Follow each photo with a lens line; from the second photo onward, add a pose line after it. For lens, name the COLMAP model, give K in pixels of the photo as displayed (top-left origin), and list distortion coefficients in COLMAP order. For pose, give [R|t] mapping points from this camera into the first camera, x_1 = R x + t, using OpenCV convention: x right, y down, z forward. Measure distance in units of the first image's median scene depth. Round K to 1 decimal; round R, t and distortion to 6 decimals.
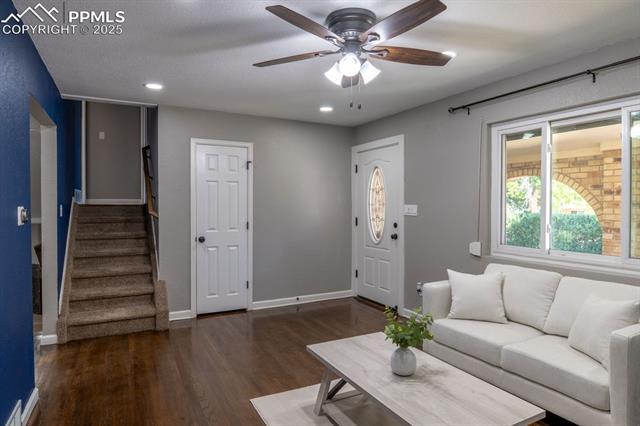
lens RADIAL K [[382.1, 0, 313.6], [0, 382.1, 210.3], [0, 0, 1]] dist [-0.016876, -0.006778]
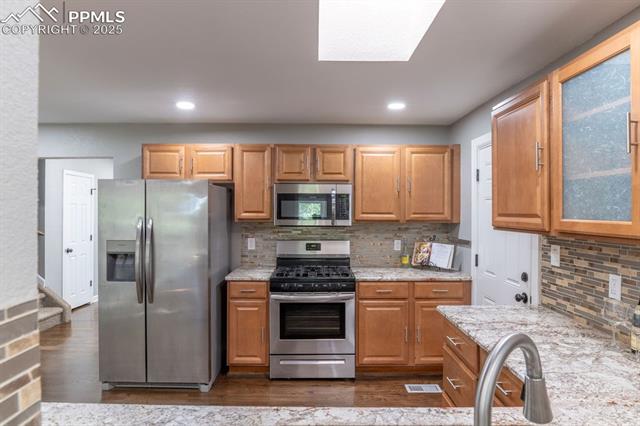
lens RADIAL K [[382.1, 0, 319.8], [0, 382.1, 211.8], [0, 0, 1]] dist [-0.016876, -0.006778]
pose [[0.449285, -0.001202, 0.893388, -1.035861], [0.020531, 0.999749, -0.008979, -0.022228], [-0.893152, 0.022376, 0.449197, -0.295317]]
